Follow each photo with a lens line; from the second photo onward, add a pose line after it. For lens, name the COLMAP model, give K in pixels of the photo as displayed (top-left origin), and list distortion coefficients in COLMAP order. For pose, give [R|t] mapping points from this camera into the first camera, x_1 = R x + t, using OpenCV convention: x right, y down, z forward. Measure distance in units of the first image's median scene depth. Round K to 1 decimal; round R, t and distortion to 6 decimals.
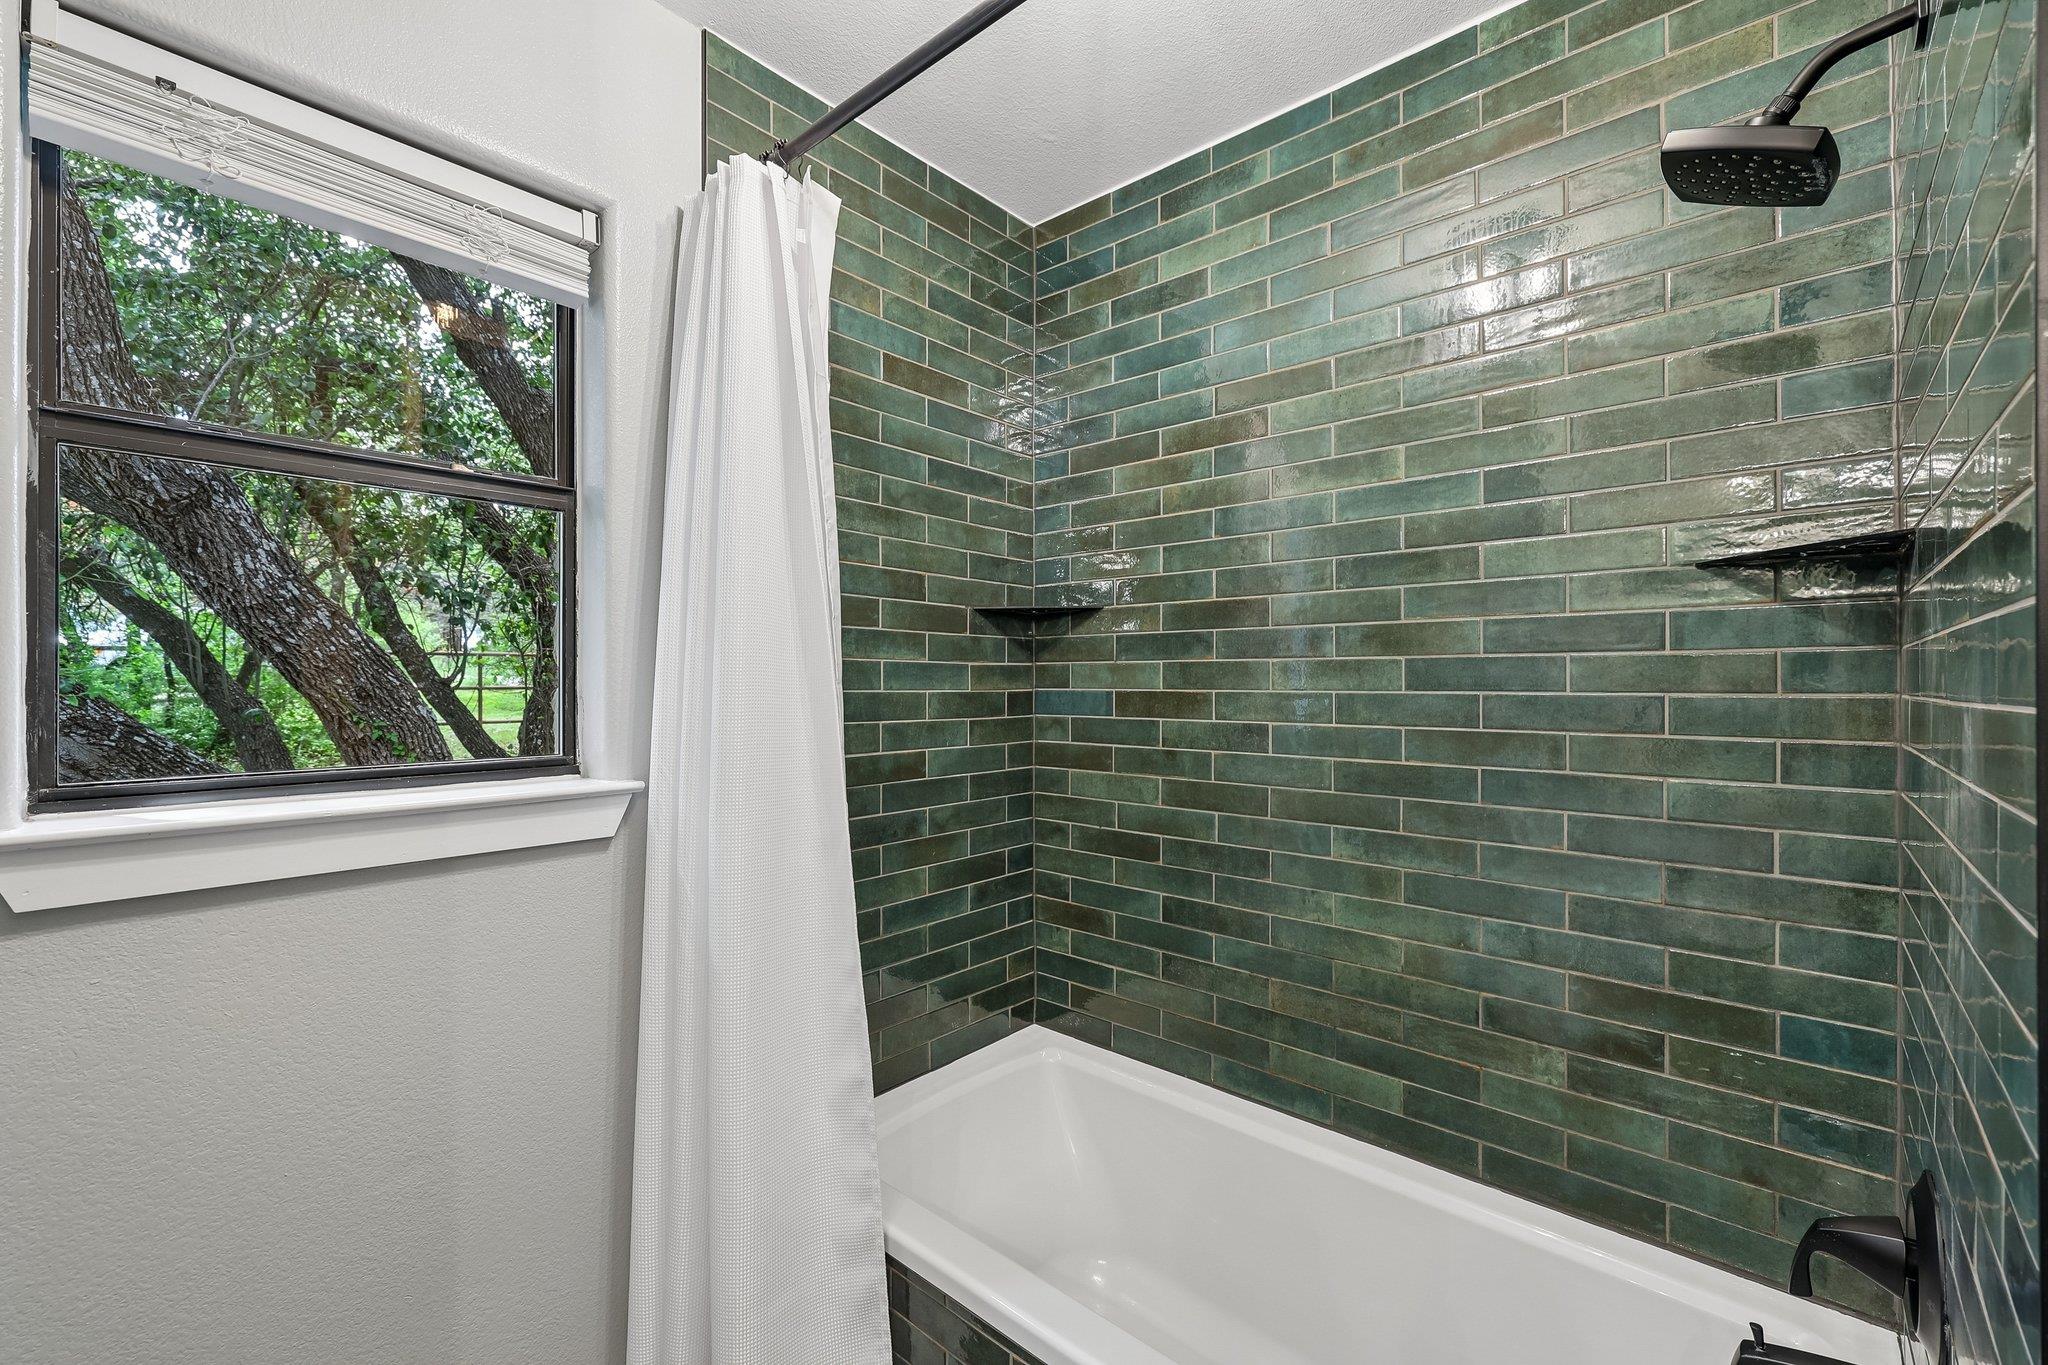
lens RADIAL K [[860.8, 0, 1031.0], [0, 860.8, 677.0], [0, 0, 1]] dist [-0.000646, 0.000175]
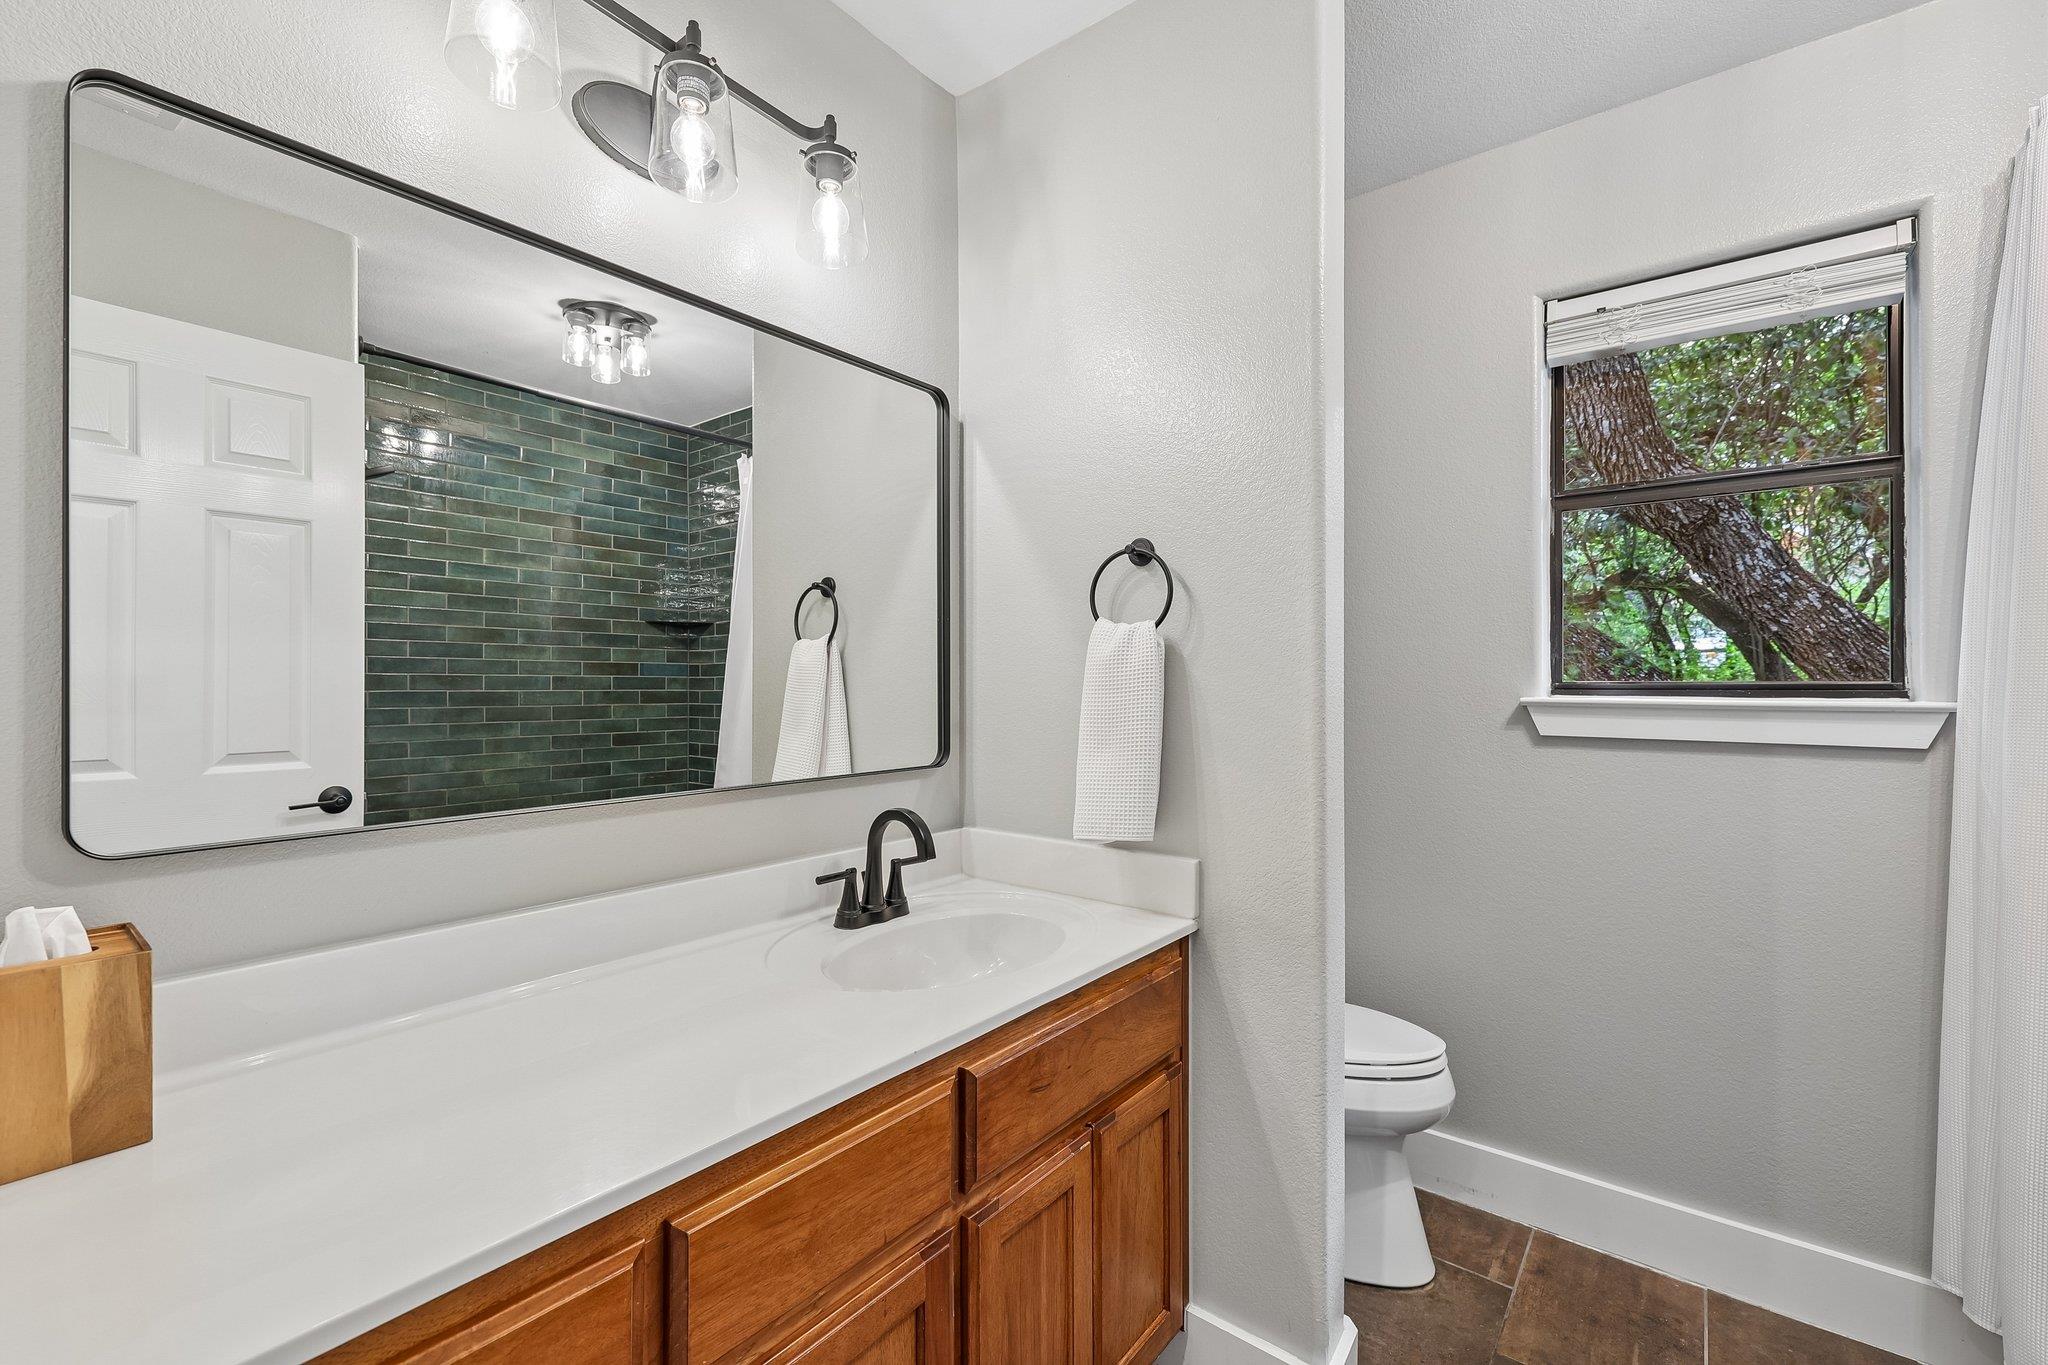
lens RADIAL K [[860.8, 0, 1029.7], [0, 860.8, 684.2], [0, 0, 1]] dist [-0.000646, 0.000175]
pose [[0.064775, -0.001028, -0.997899, 0.305769], [0.004474, 0.999990, -0.000739, 0.048285], [0.997890, -0.004417, 0.064778, -0.144637]]
